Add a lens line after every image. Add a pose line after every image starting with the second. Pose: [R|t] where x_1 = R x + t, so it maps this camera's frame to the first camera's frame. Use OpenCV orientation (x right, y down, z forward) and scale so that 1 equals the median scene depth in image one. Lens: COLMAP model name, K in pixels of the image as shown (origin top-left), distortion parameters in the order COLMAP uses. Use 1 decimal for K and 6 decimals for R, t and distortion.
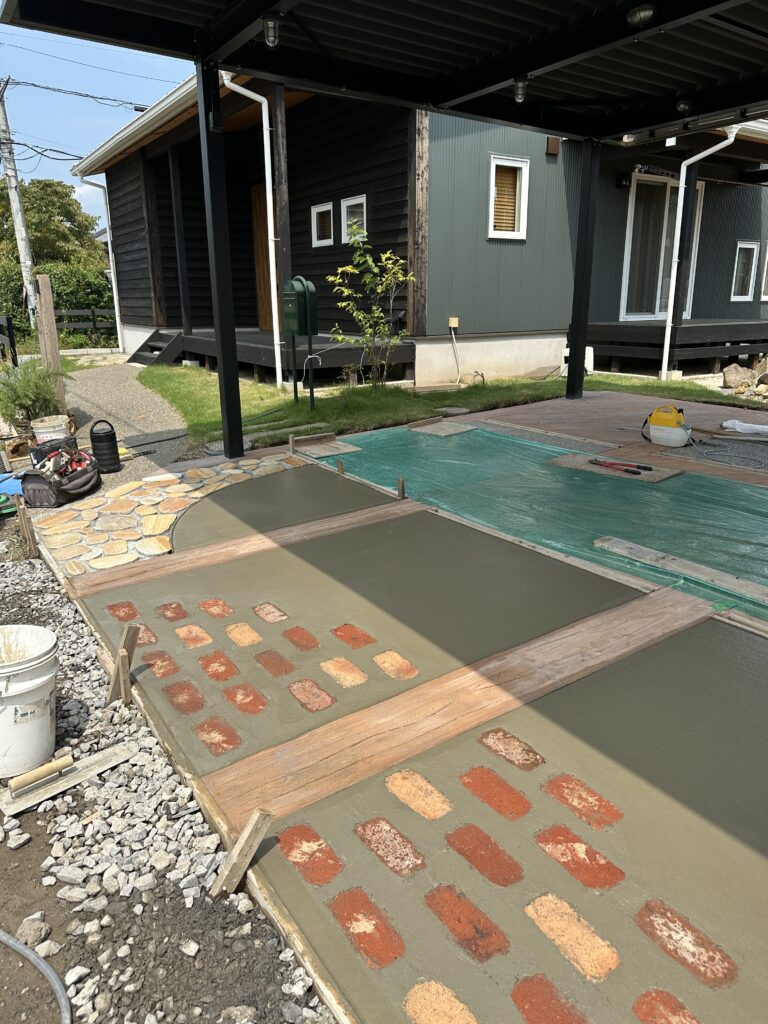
lens RADIAL K [[723.4, 0, 391.0], [0, 723.4, 503.7], [0, 0, 1]] dist [0.062520, -0.060931]
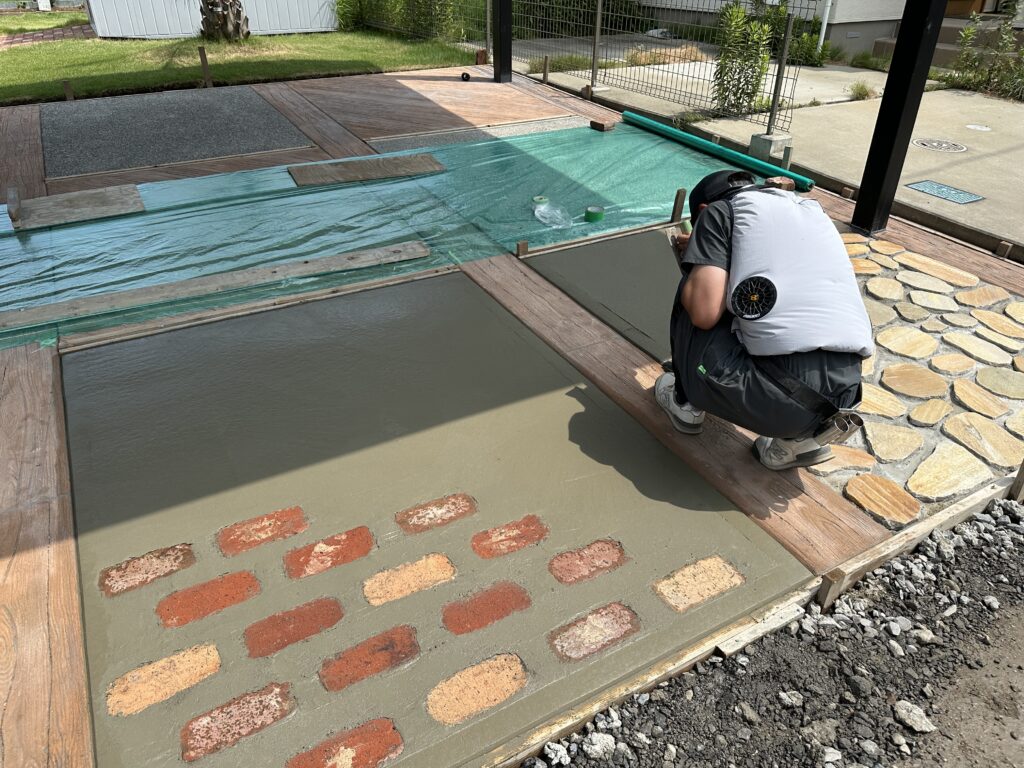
lens RADIAL K [[708.9, 0, 512.0], [0, 708.9, 384.0], [0, 0, 1]] dist [0.060273, -0.139349]
pose [[0.072321, -0.512146, 0.855848, -0.102837], [0.267110, 0.836696, 0.478114, -0.029481], [-0.960948, 0.194028, 0.197310, 0.109467]]
